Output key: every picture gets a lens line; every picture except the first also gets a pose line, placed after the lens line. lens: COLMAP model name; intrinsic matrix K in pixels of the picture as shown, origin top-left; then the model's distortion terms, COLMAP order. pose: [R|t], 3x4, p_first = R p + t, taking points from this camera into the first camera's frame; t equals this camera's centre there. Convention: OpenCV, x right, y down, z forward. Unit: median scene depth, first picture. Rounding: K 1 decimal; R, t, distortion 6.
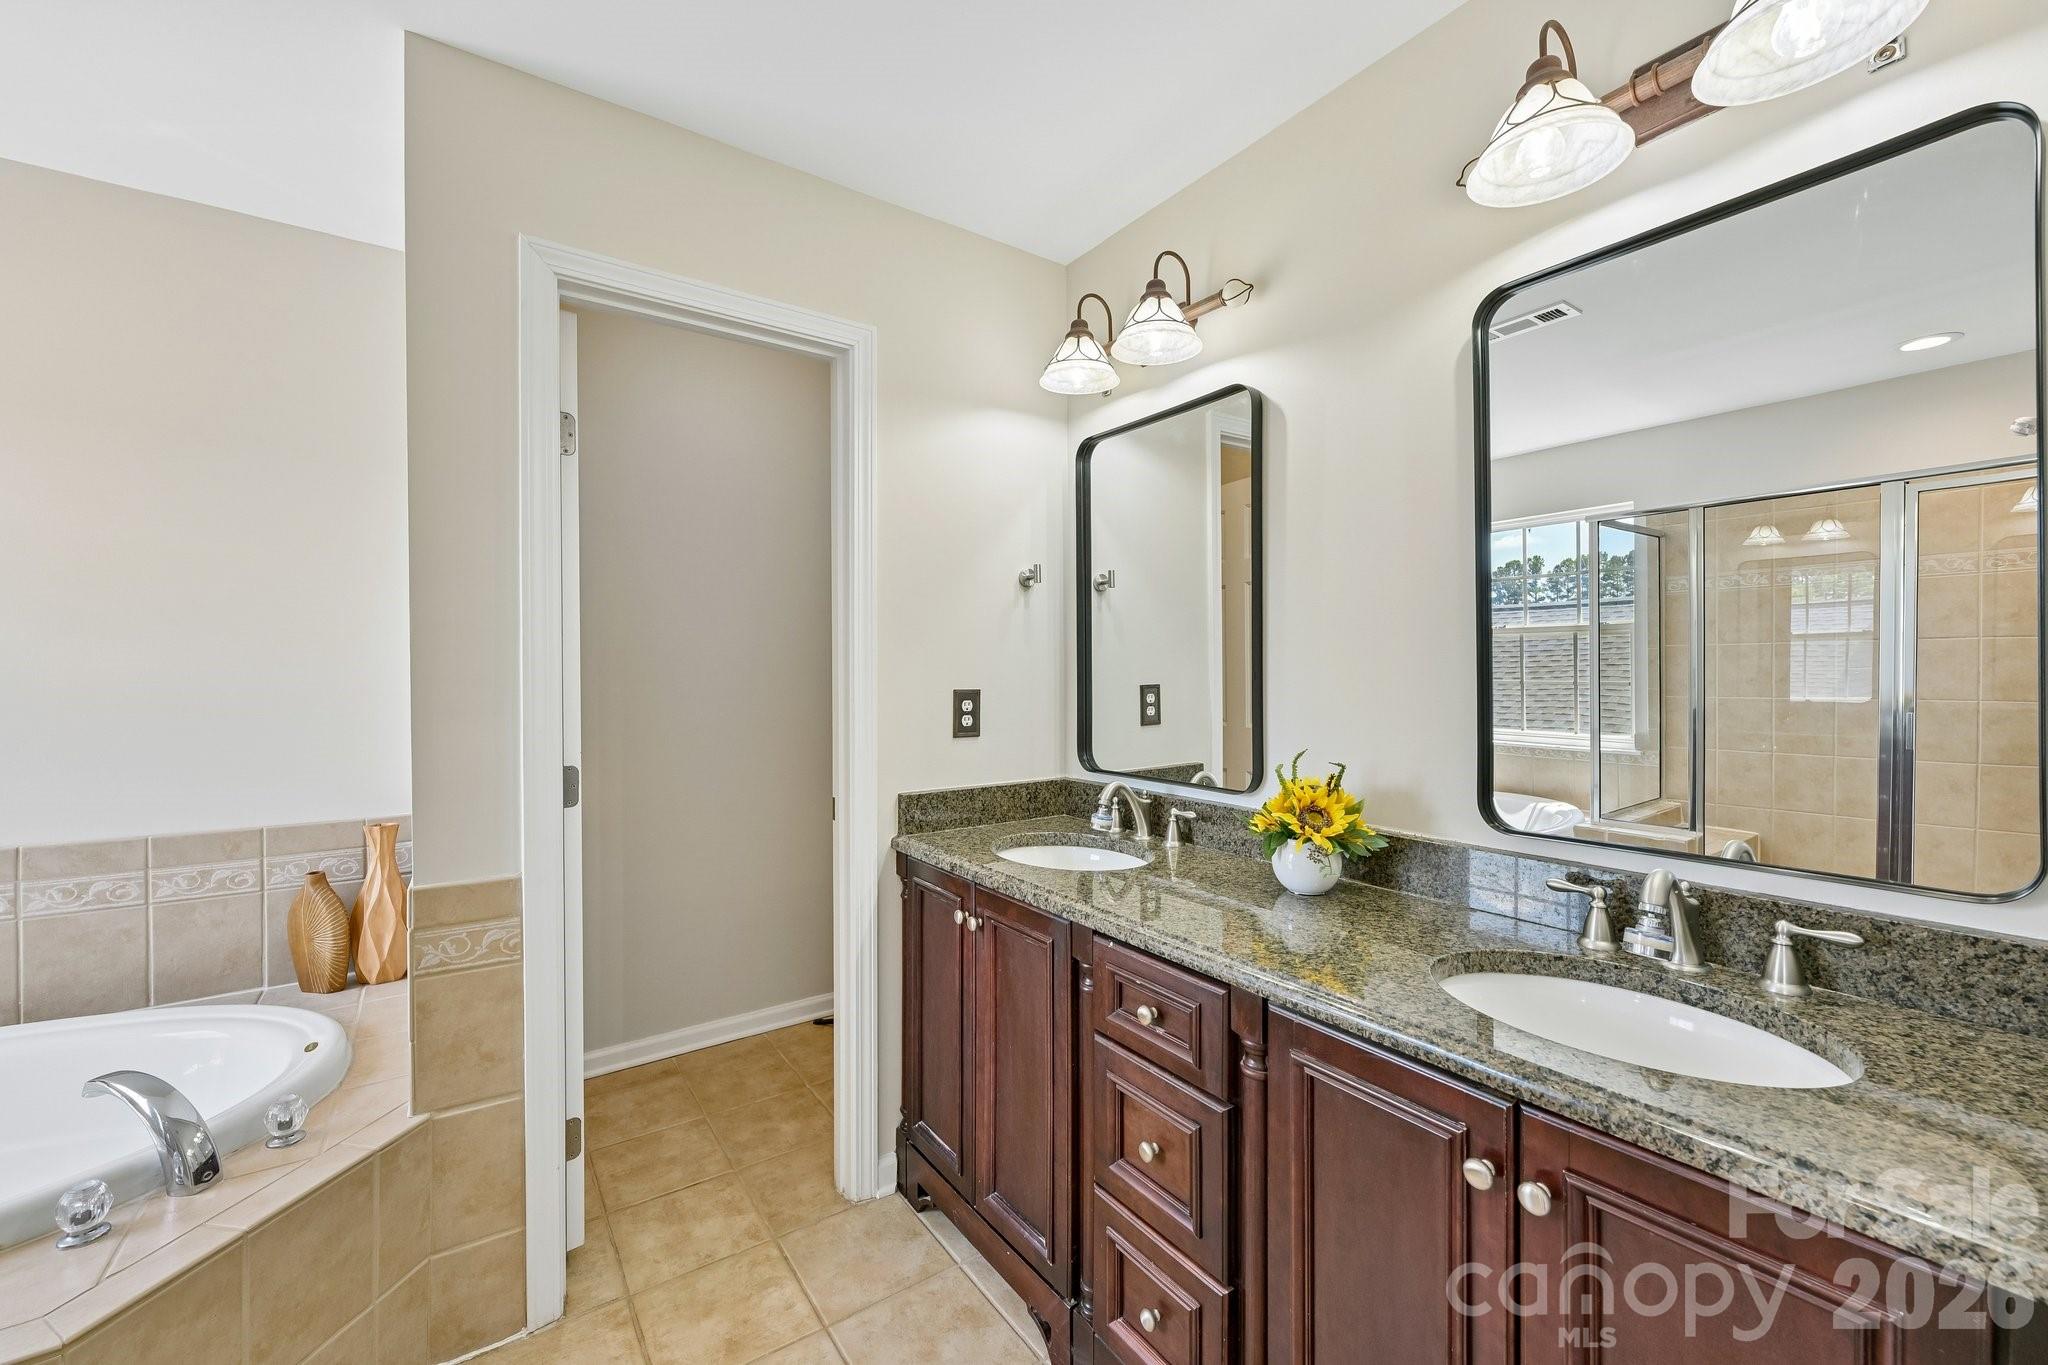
lens RADIAL K [[832.3, 0, 1011.7], [0, 832.3, 672.7], [0, 0, 1]] dist [-0.000776, -0.001002]
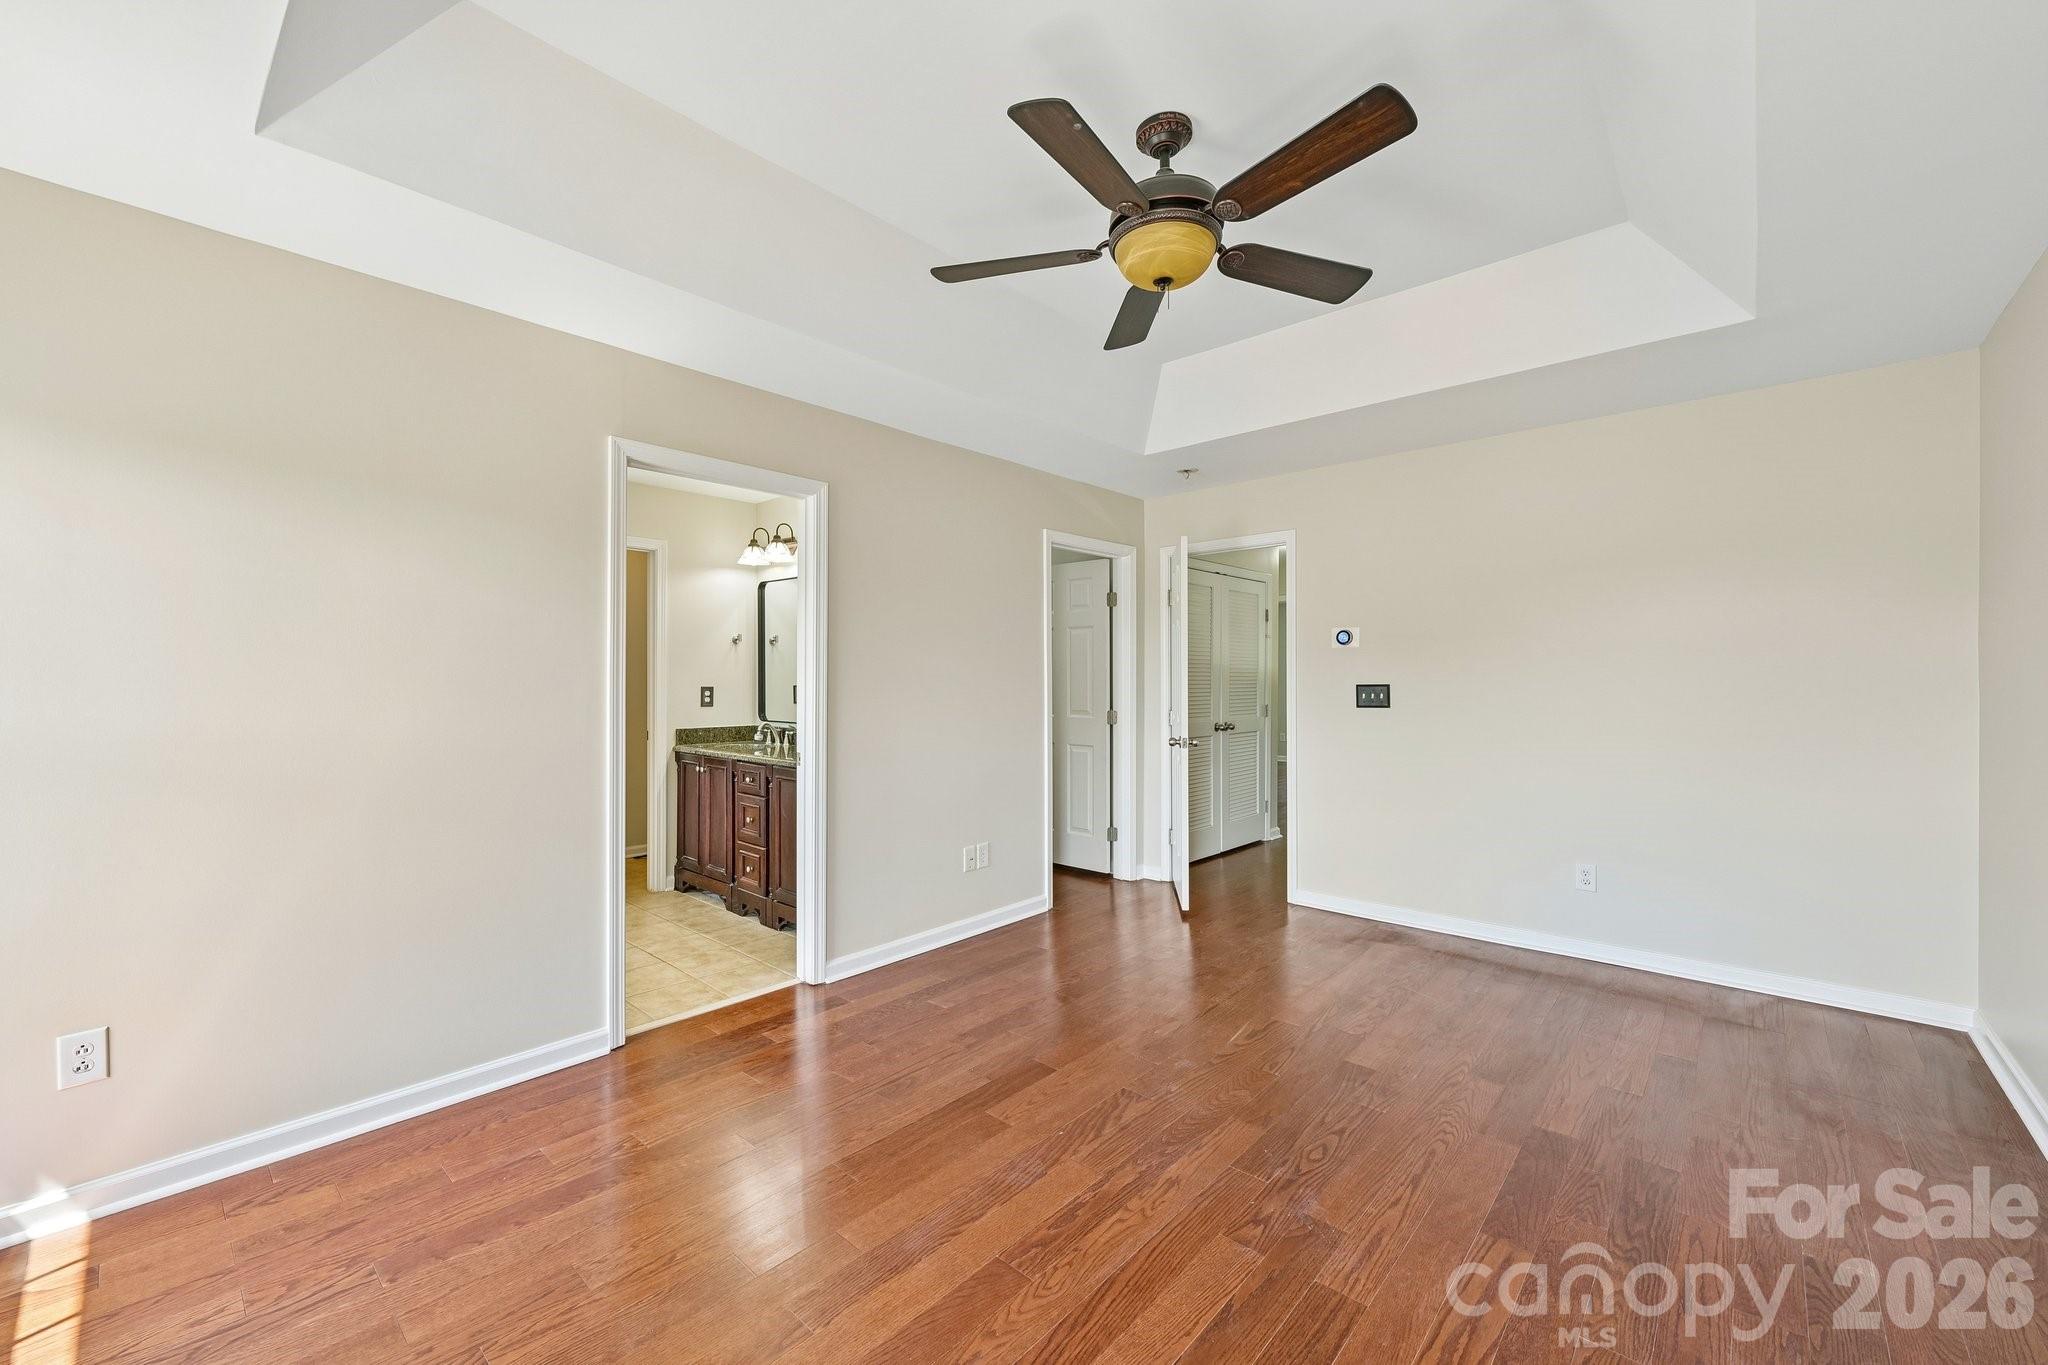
lens RADIAL K [[832.3, 0, 1014.3], [0, 832.3, 690.7], [0, 0, 1]] dist [-0.000776, -0.001002]
pose [[0.977095, 0.003183, 0.212781, 0.381230], [-0.003102, 0.999995, -0.000711, 0.038692], [-0.212782, 0.000034, 0.977100, -1.945820]]
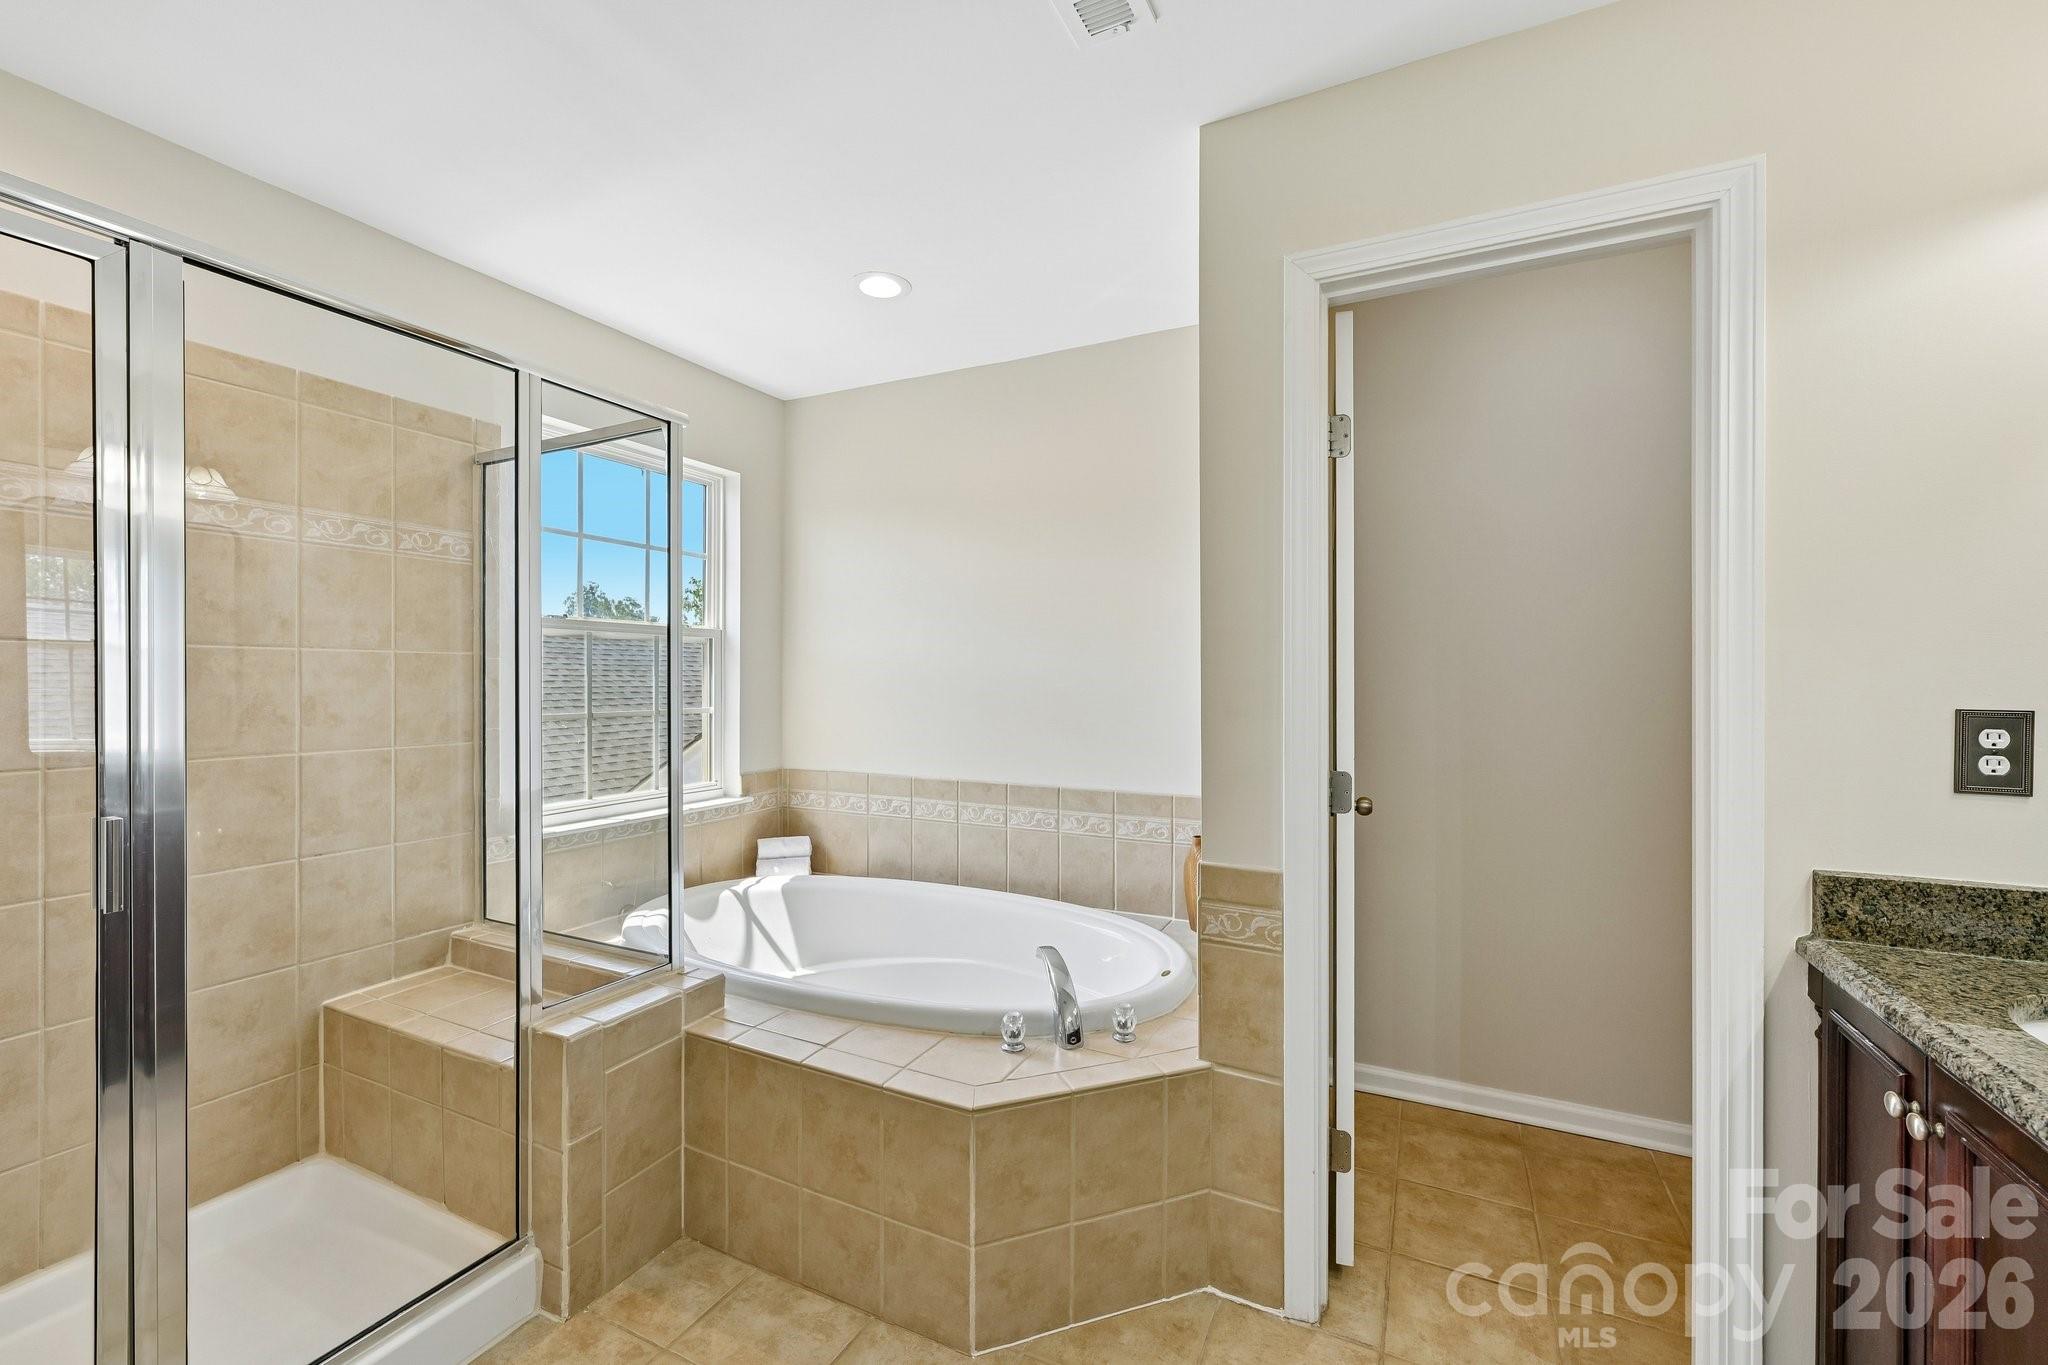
lens RADIAL K [[832.3, 0, 1019.9], [0, 832.3, 674.9], [0, 0, 1]] dist [-0.000776, -0.001002]
pose [[0.473322, 0.001129, -0.880889, 0.160287], [-0.003847, 0.999992, -0.000786, -0.000279], [0.880881, 0.003760, 0.473323, 0.202717]]
